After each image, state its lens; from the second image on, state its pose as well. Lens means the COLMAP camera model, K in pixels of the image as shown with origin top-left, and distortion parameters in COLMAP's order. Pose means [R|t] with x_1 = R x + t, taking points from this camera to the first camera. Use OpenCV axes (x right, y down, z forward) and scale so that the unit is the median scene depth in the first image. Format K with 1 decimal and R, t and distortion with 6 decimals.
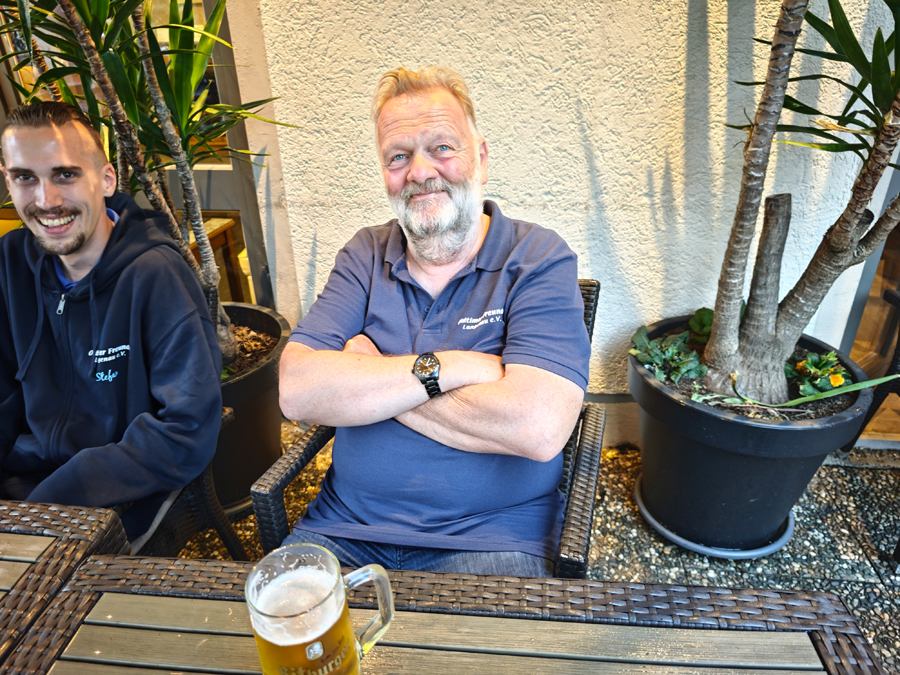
lens RADIAL K [[597.7, 0, 450.0], [0, 597.7, 337.5], [0, 0, 1]] dist [-0.060952, 0.000514]
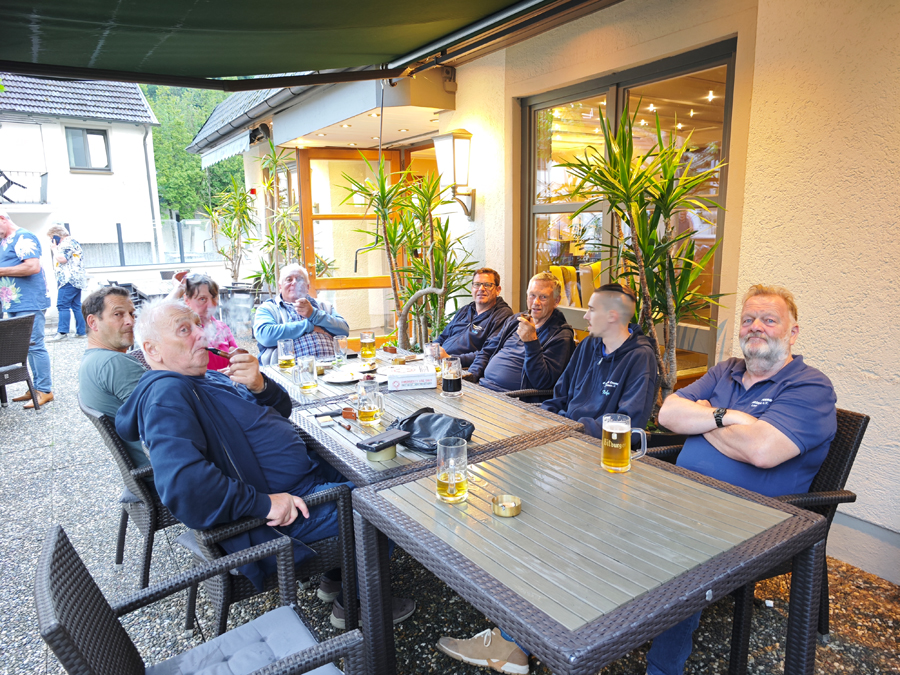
lens RADIAL K [[597.7, 0, 450.0], [0, 597.7, 337.5], [0, 0, 1]] dist [-0.060952, 0.000514]
pose [[0.559093, 0.141966, -0.816860, 1.013282], [-0.386895, 0.916057, -0.105601, 0.368552], [0.733299, 0.375080, 0.567087, -0.926125]]
